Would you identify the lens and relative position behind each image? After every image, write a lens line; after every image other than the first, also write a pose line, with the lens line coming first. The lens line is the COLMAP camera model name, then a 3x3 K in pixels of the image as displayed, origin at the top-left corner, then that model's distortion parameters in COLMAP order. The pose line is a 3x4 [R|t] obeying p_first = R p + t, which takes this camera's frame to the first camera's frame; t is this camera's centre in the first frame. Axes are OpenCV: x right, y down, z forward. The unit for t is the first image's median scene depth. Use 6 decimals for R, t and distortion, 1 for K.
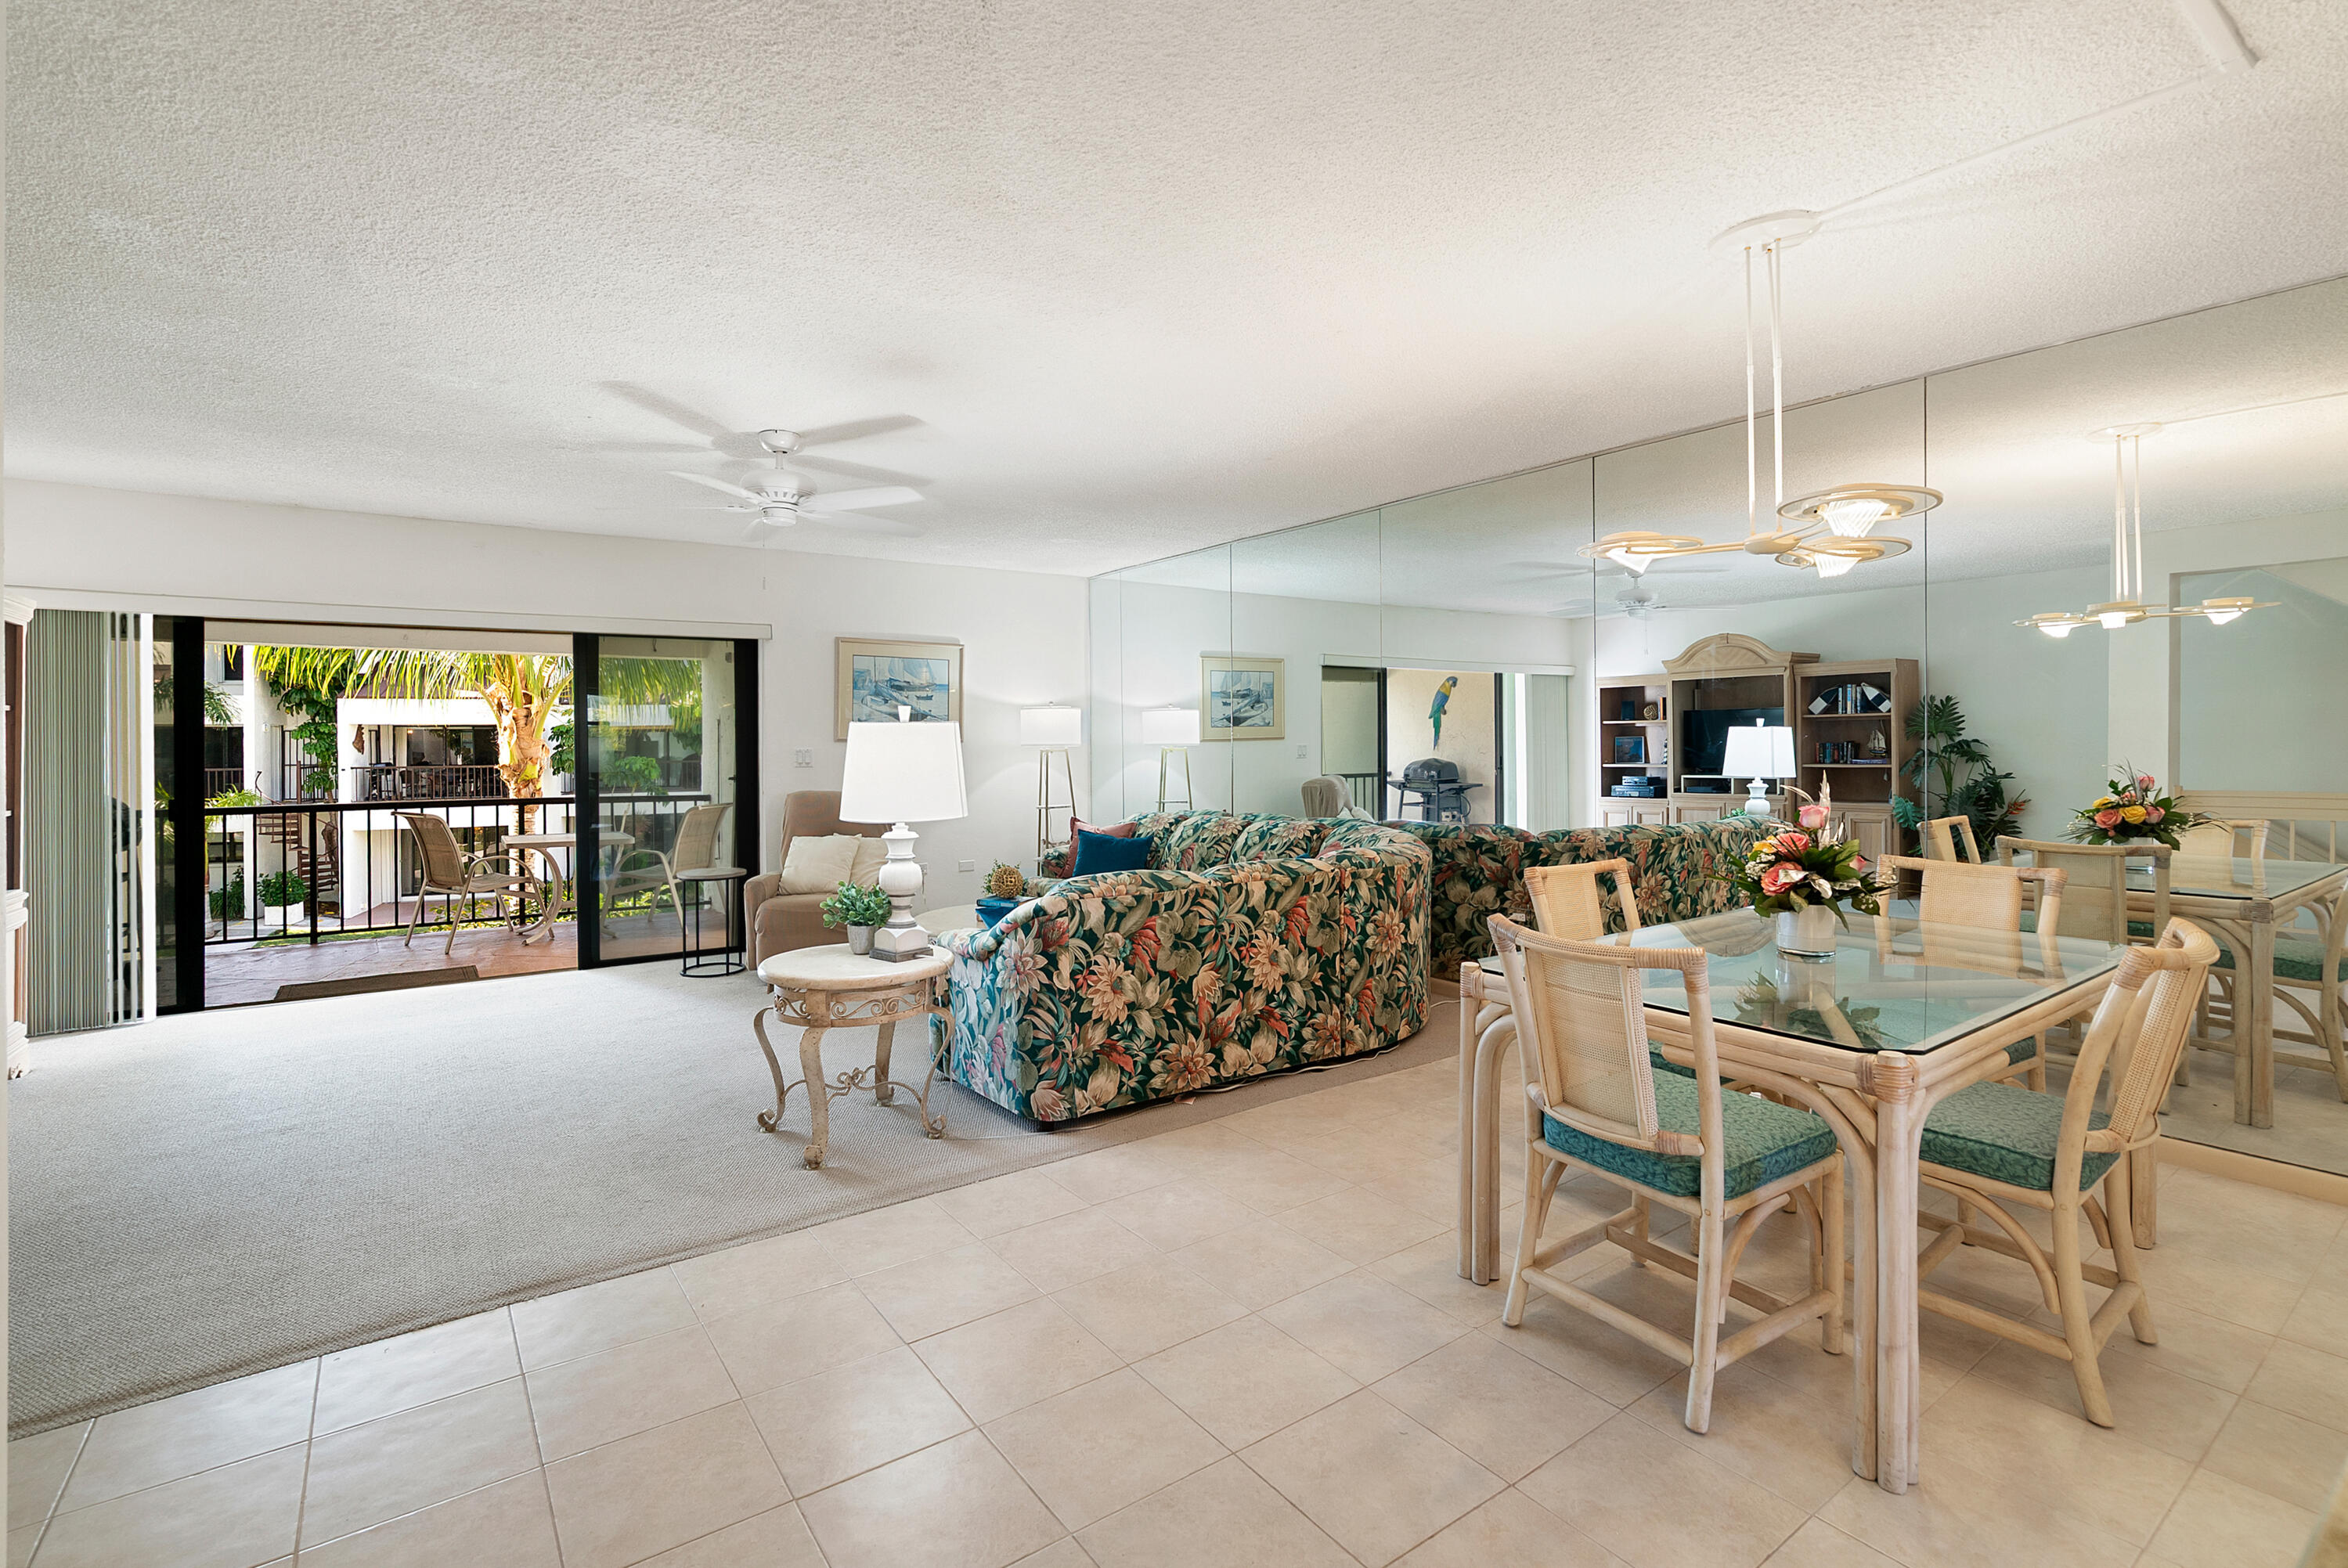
lens RADIAL K [[1083.6, 0, 1178.9], [0, 1083.6, 761.6], [0, 0, 1]] dist [-0.004548, -0.000983]
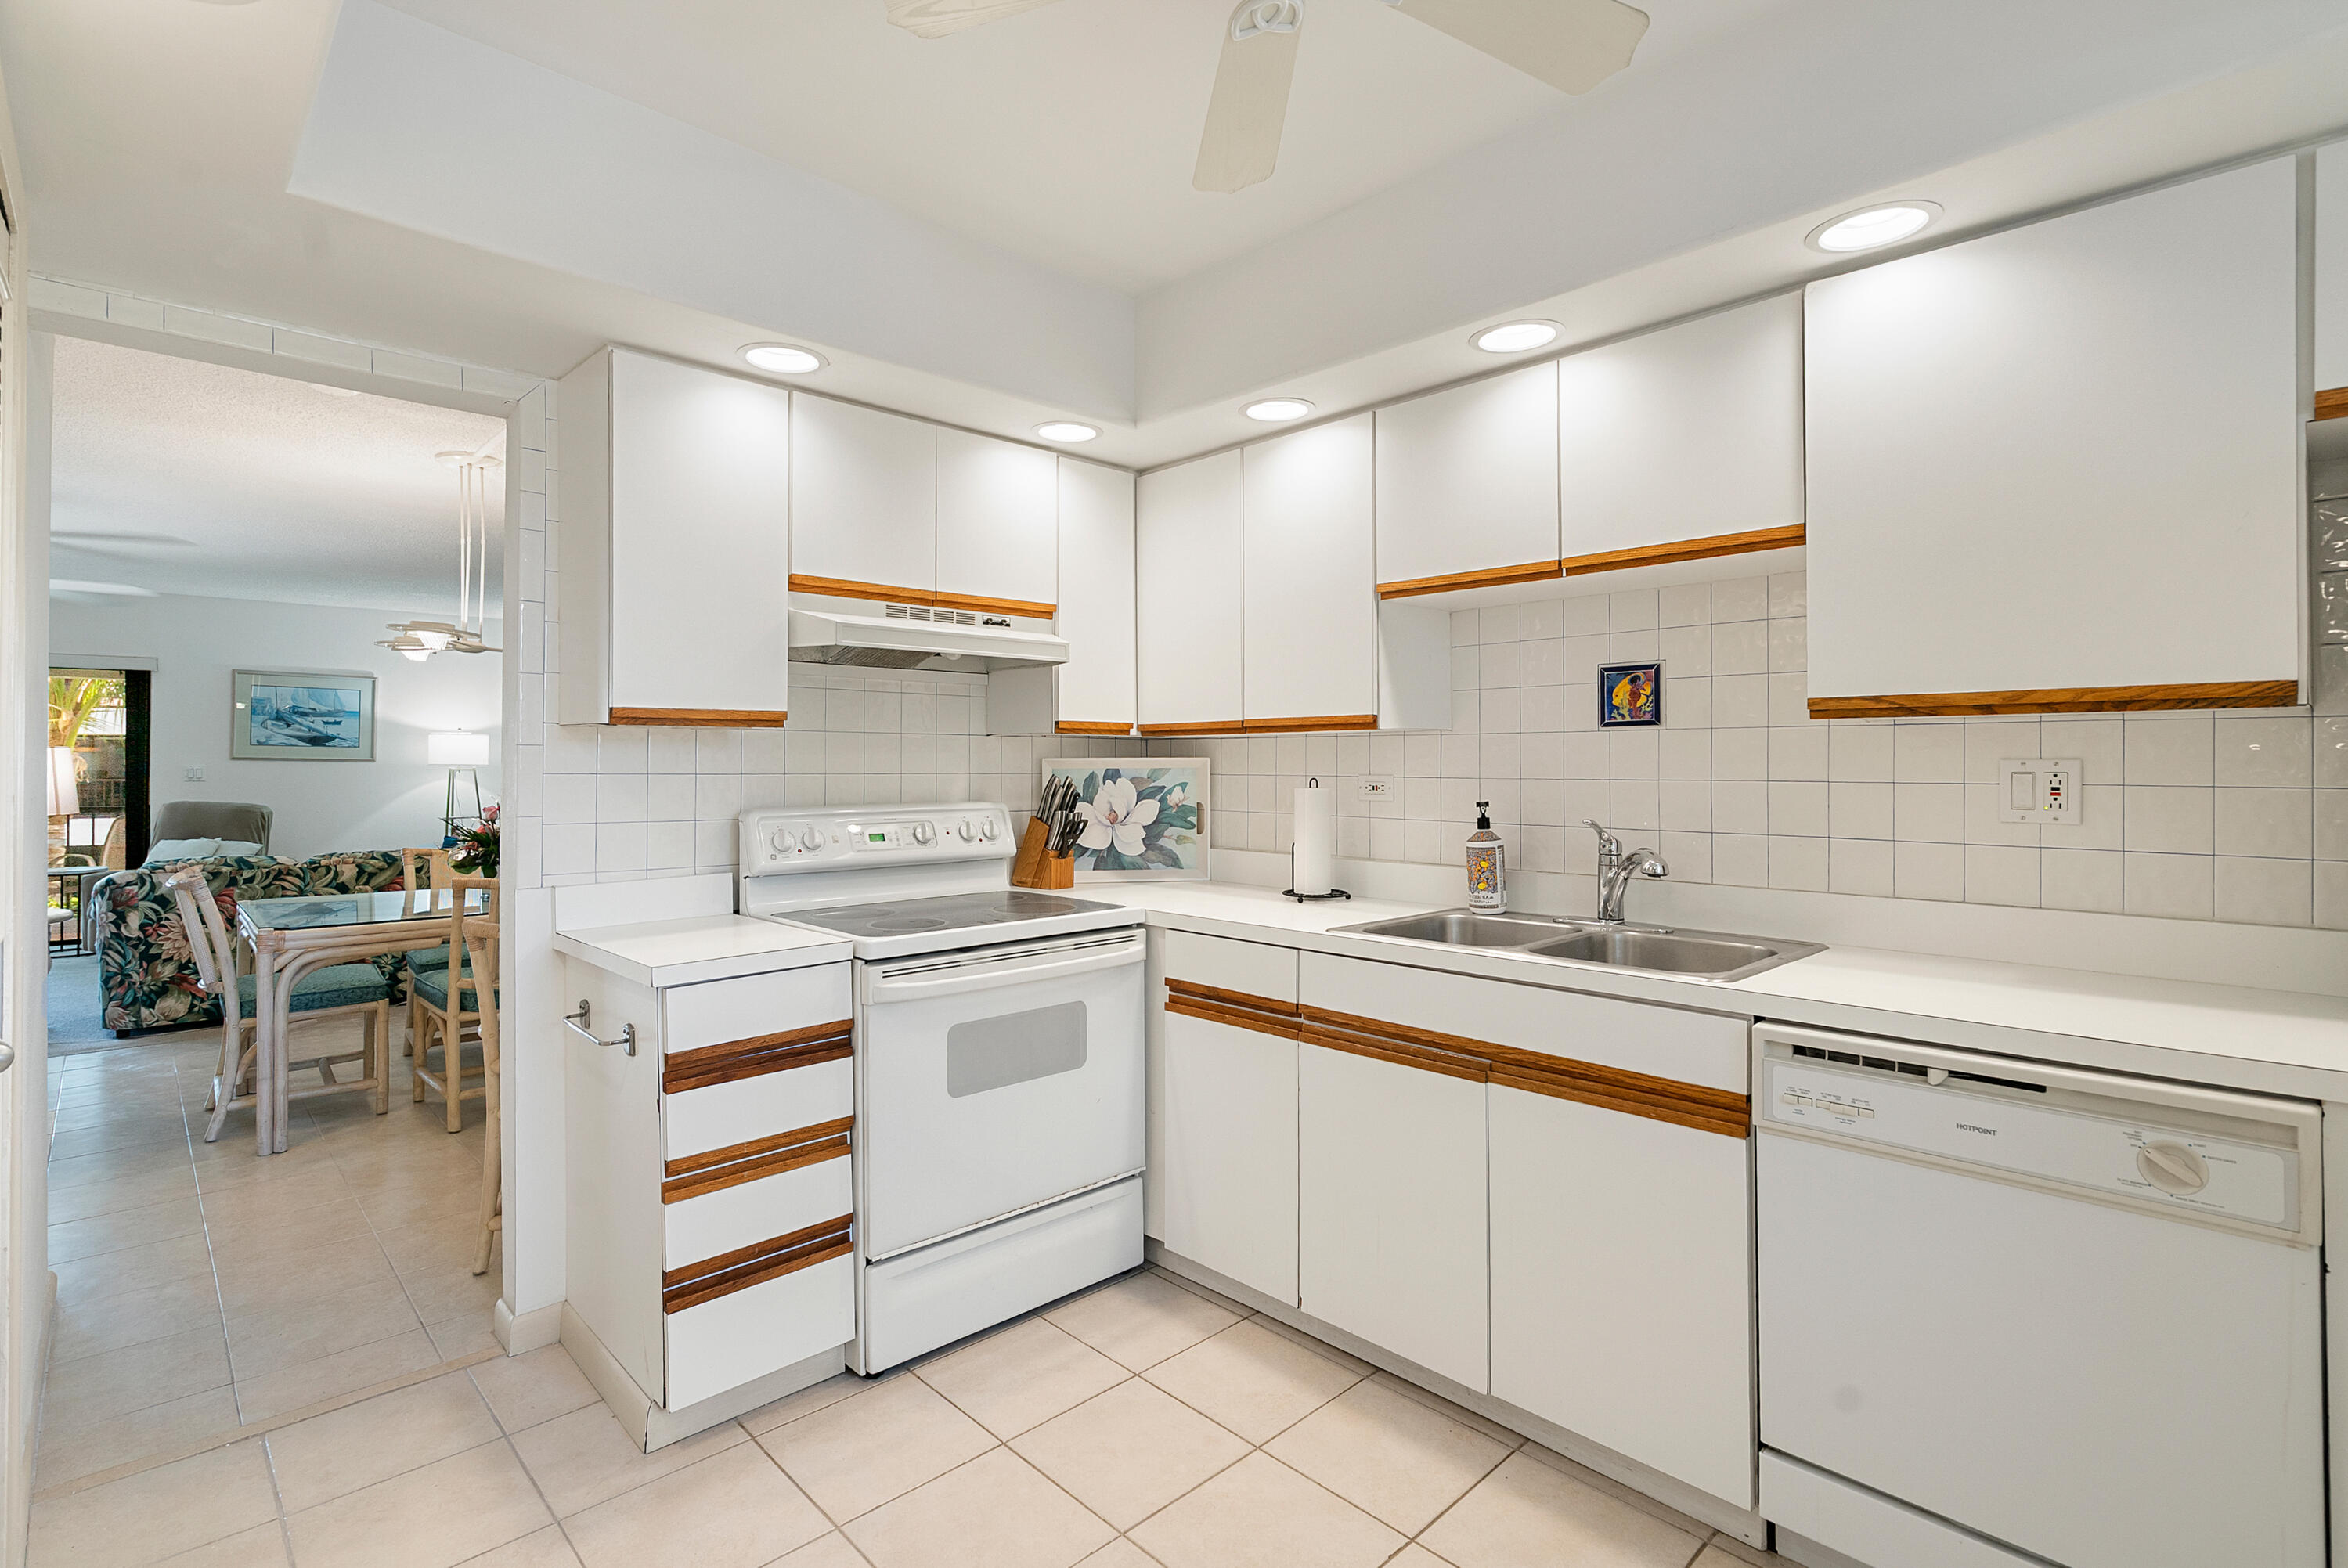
lens RADIAL K [[1083.6, 0, 1165.7], [0, 1083.6, 775.0], [0, 0, 1]] dist [-0.004548, -0.000983]
pose [[0.989013, 0.012390, 0.147306, 1.007295], [-0.011146, 0.999895, -0.009266, -0.003603], [-0.147406, 0.007522, 0.989048, -0.588415]]
